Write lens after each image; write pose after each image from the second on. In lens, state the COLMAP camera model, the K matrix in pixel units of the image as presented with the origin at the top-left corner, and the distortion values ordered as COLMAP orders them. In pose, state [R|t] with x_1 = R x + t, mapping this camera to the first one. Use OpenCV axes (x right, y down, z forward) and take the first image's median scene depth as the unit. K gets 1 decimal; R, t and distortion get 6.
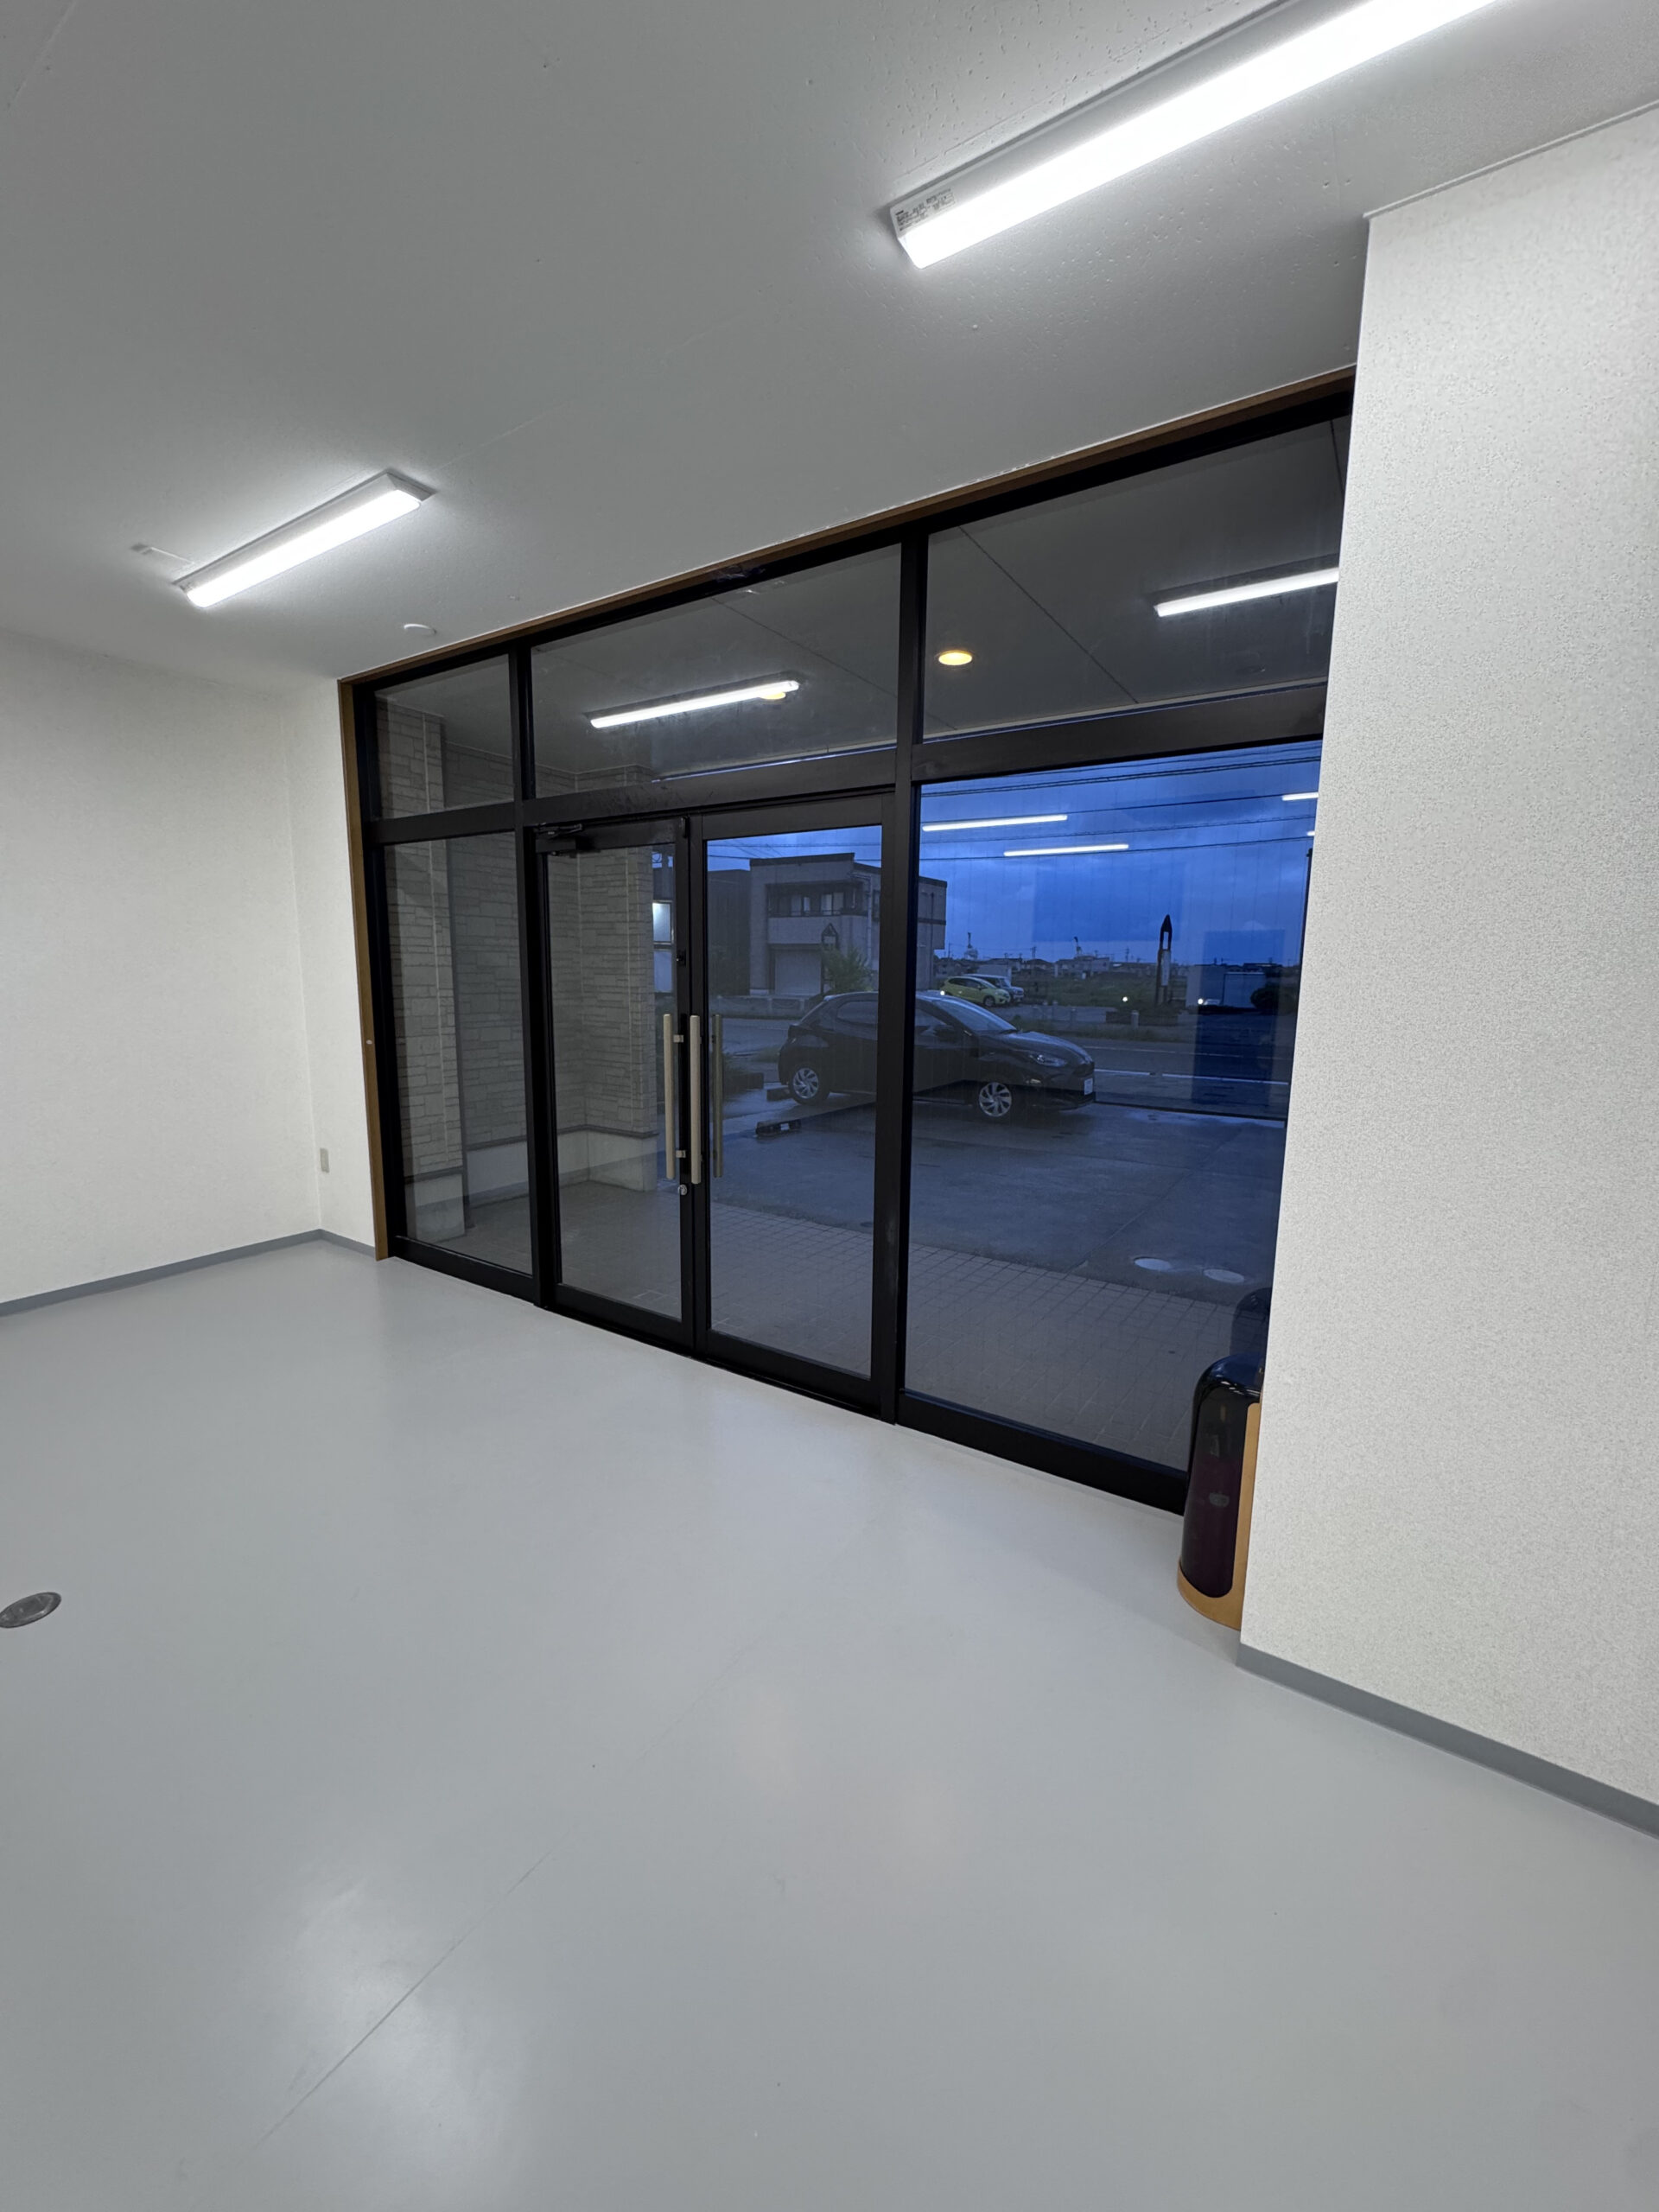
lens RADIAL K [[888.5, 0, 832.8], [0, 888.5, 1106.7], [0, 0, 1]] dist [-0.001333, -0.000032]
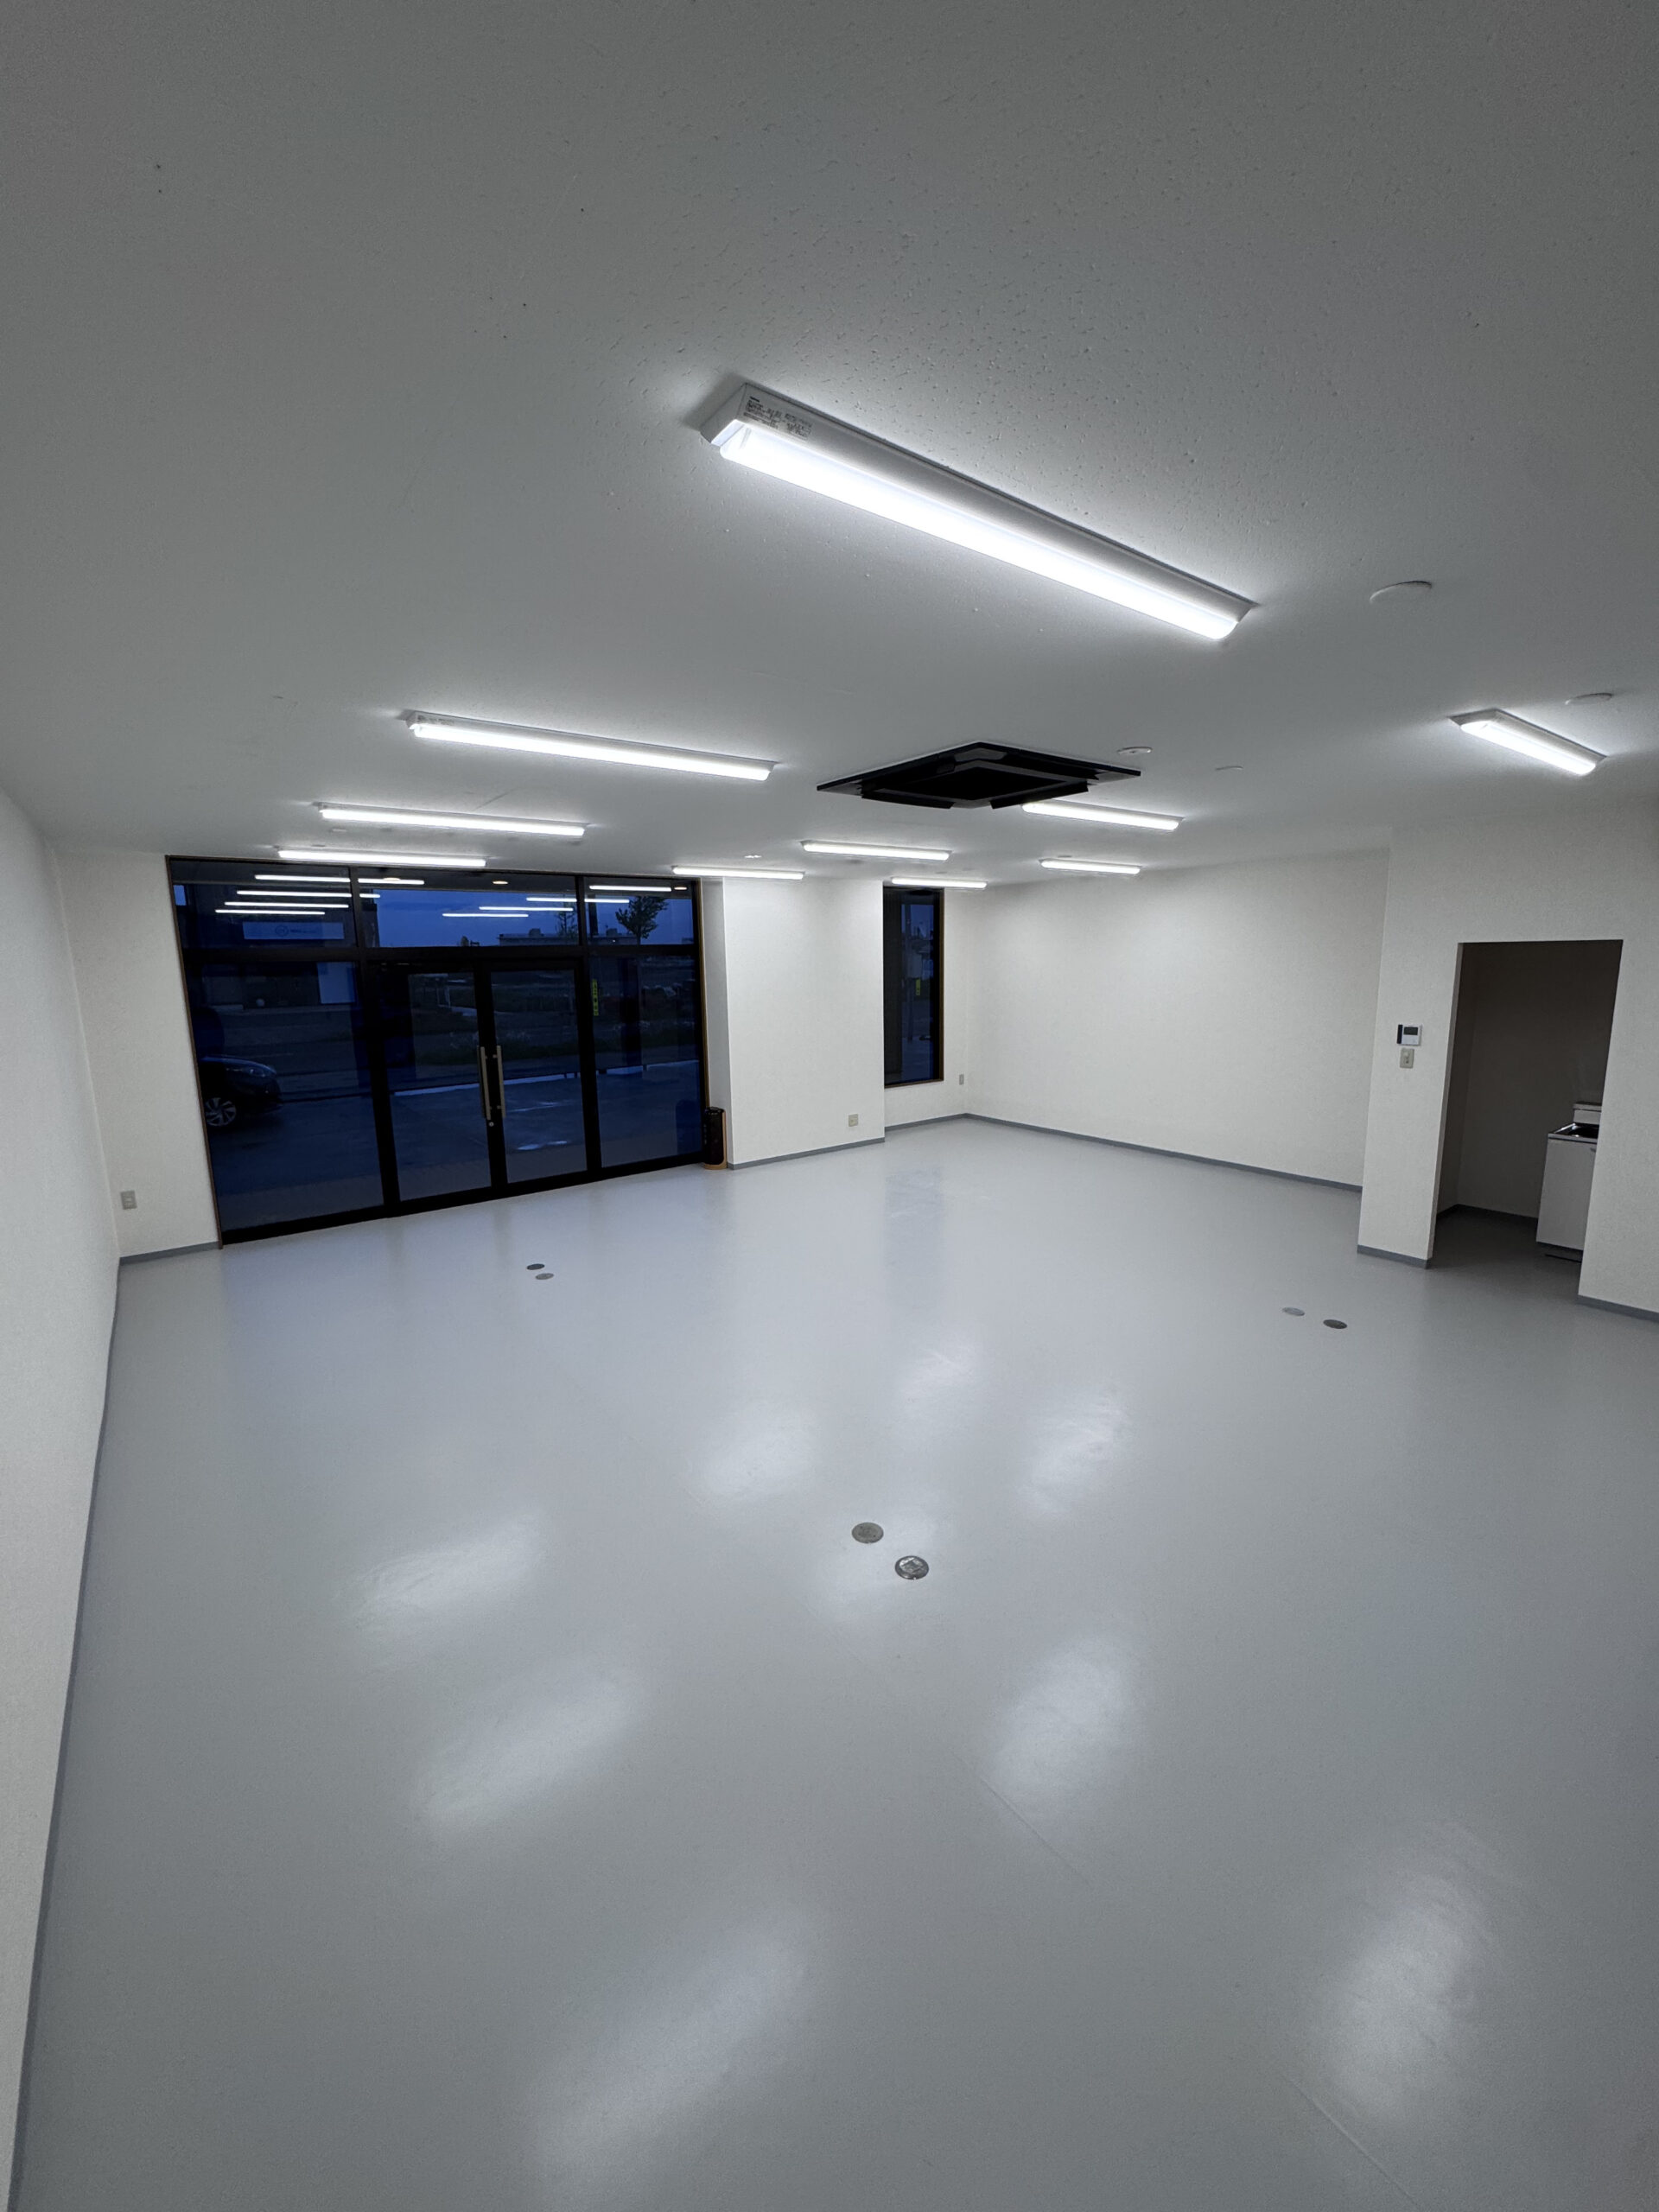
lens RADIAL K [[888.5, 0, 832.8], [0, 888.5, 1106.7], [0, 0, 1]] dist [-0.001333, -0.000032]
pose [[0.336143, -0.178370, 0.924766, -0.650244], [0.165791, 0.977775, 0.128331, -0.031984], [-0.927104, 0.110180, 0.358245, -0.201221]]
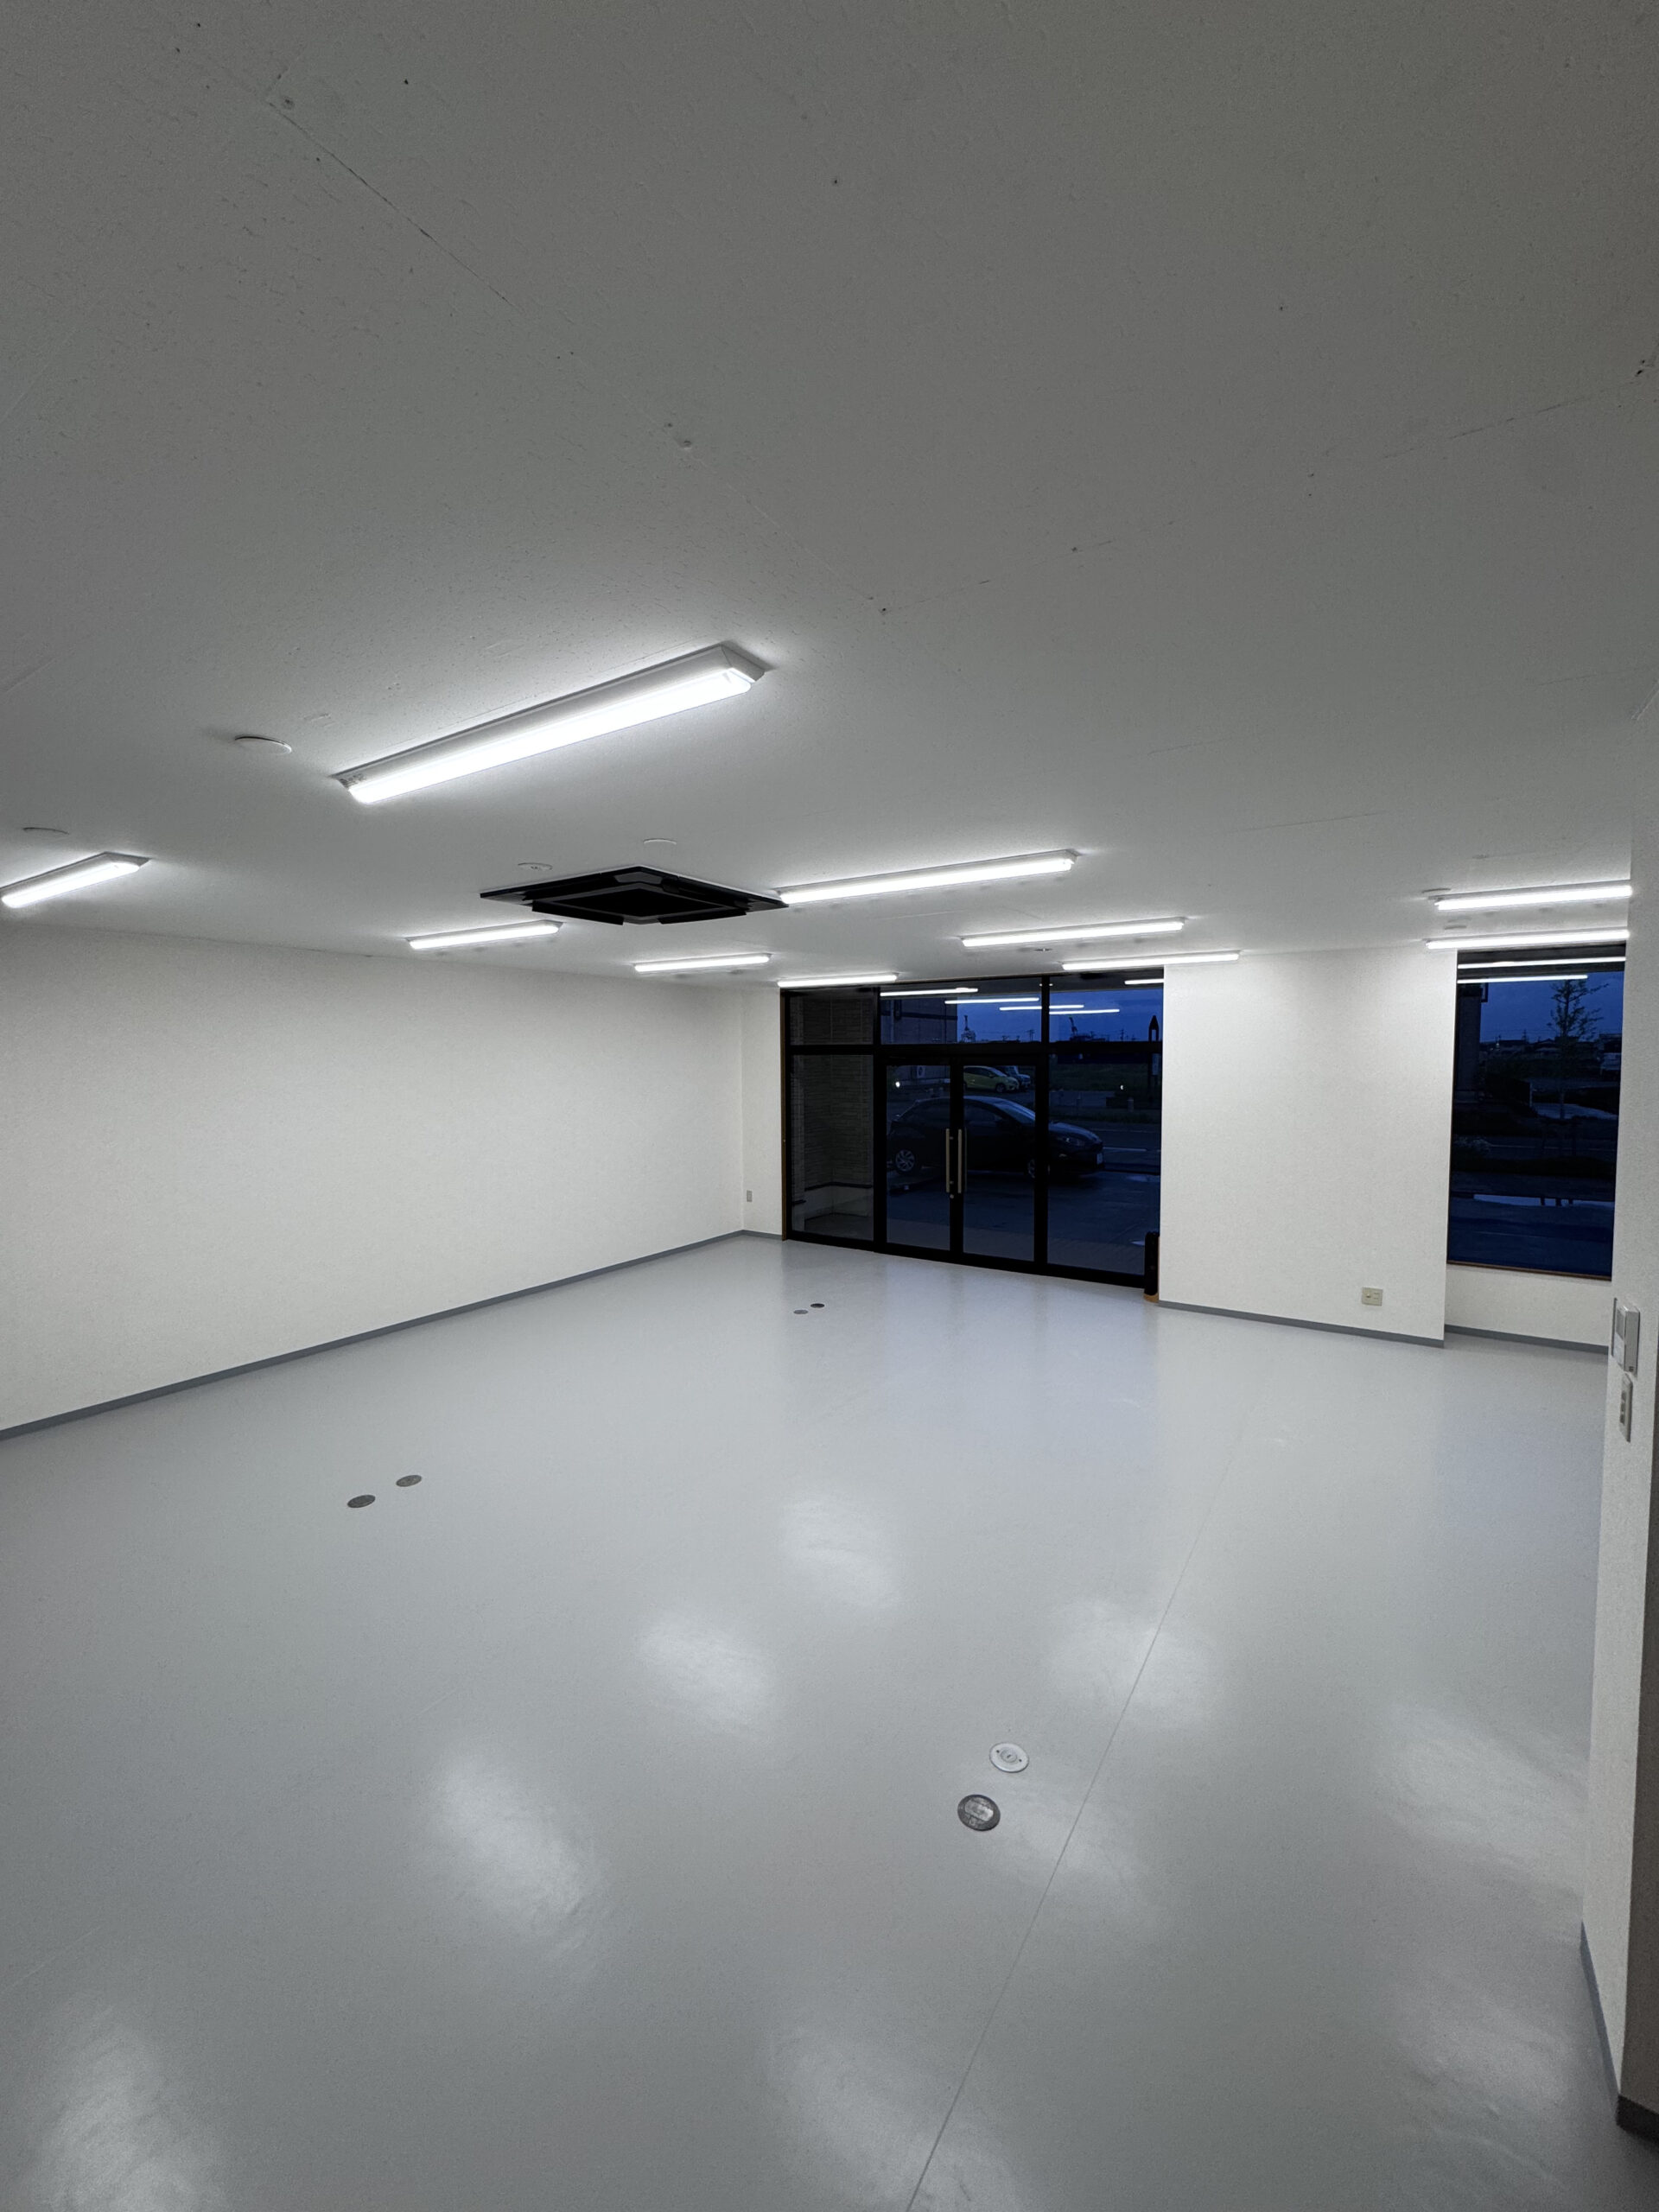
lens RADIAL K [[888.5, 0, 832.8], [0, 888.5, 1106.7], [0, 0, 1]] dist [-0.001333, -0.000032]
pose [[0.999867, -0.016321, 0.000425, -0.170751], [0.016290, 0.995569, -0.092607, 0.022080], [0.001089, 0.092602, 0.995703, -0.529102]]
